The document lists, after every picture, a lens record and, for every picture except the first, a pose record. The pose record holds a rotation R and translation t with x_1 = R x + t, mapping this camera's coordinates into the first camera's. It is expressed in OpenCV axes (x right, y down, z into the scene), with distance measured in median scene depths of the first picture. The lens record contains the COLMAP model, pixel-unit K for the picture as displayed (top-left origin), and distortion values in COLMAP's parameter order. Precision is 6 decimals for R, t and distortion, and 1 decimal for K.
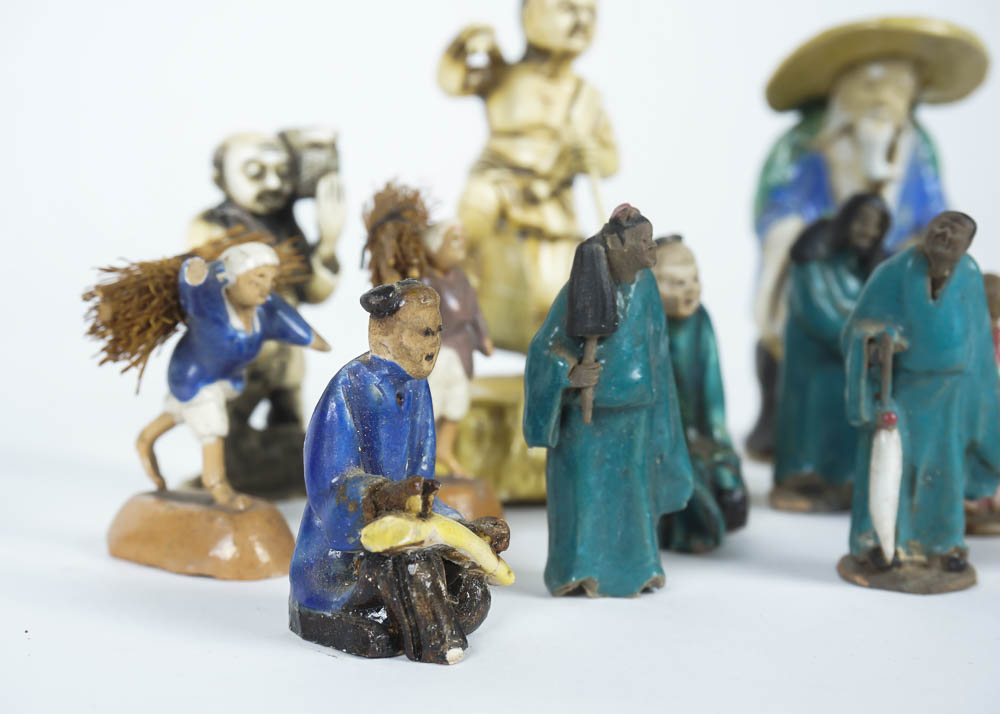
lens RADIAL K [[1704.7, 0, 497.7], [0, 1704.7, 362.6], [0, 0, 1]] dist [0.111100, 0.000000]
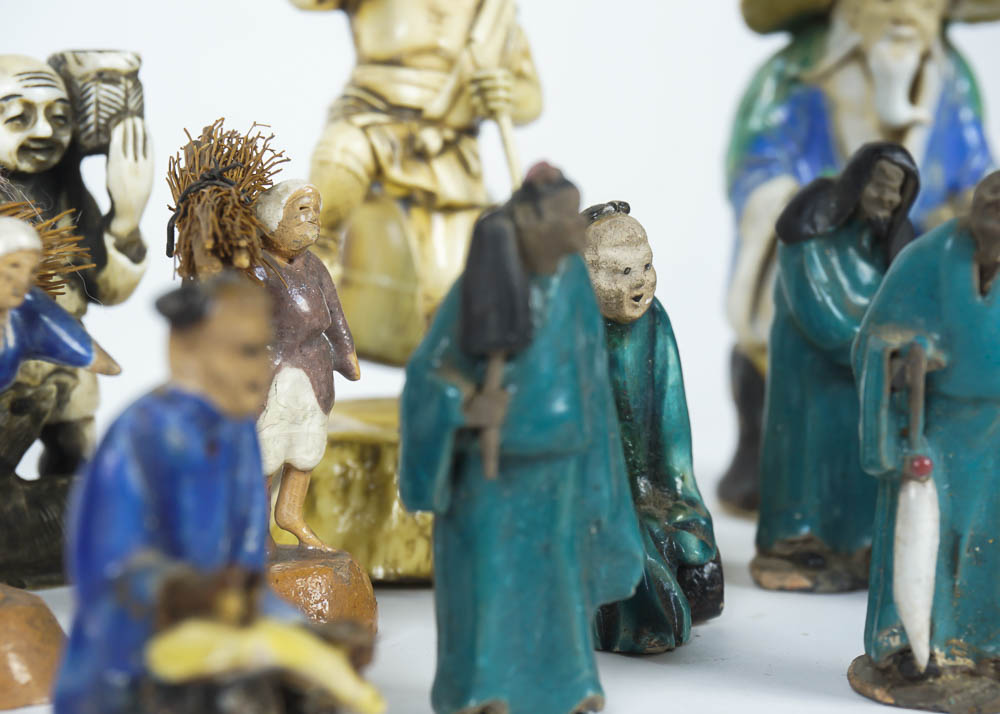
lens RADIAL K [[2196.9, 0, 502.3], [0, 2196.9, 363.7], [0, 0, 1]] dist [0.162858, 0.000000]
pose [[0.998917, -0.006462, 0.046083, 0.015171], [0.006435, 0.999979, 0.000744, -0.010411], [-0.046087, -0.000447, 0.998937, 0.100714]]
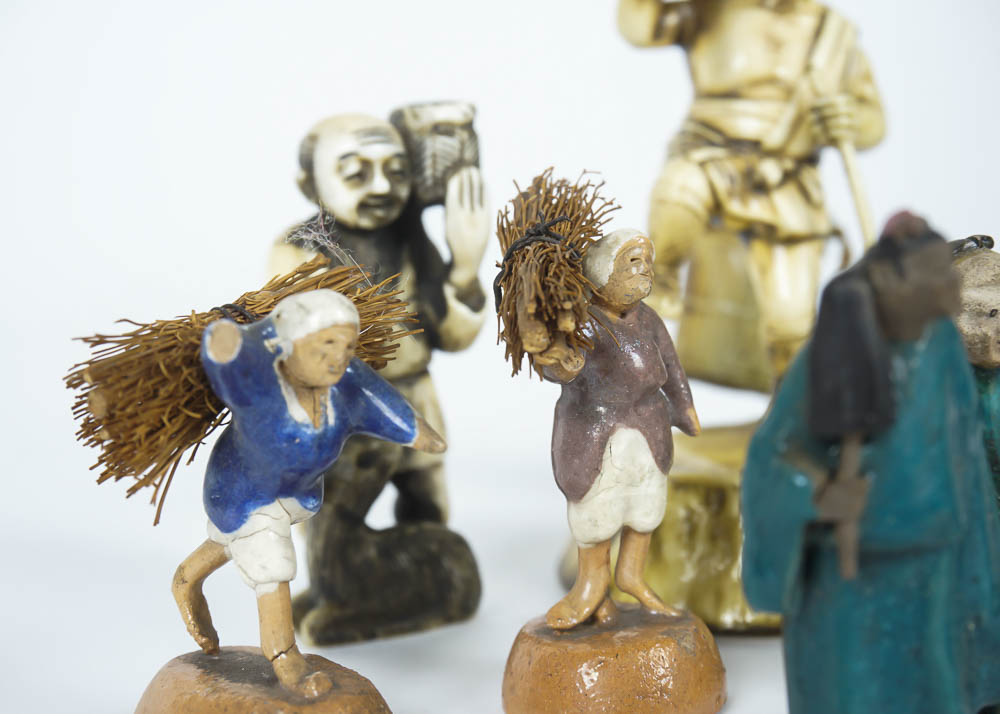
lens RADIAL K [[1704.7, 0, 490.2], [0, 1704.7, 364.7], [0, 0, 1]] dist [0.111100, 0.000000]
pose [[0.987884, -0.031344, -0.151998, 0.020031], [0.035230, 0.999116, 0.022938, -0.052755], [0.151145, -0.028015, 0.988115, 0.354884]]
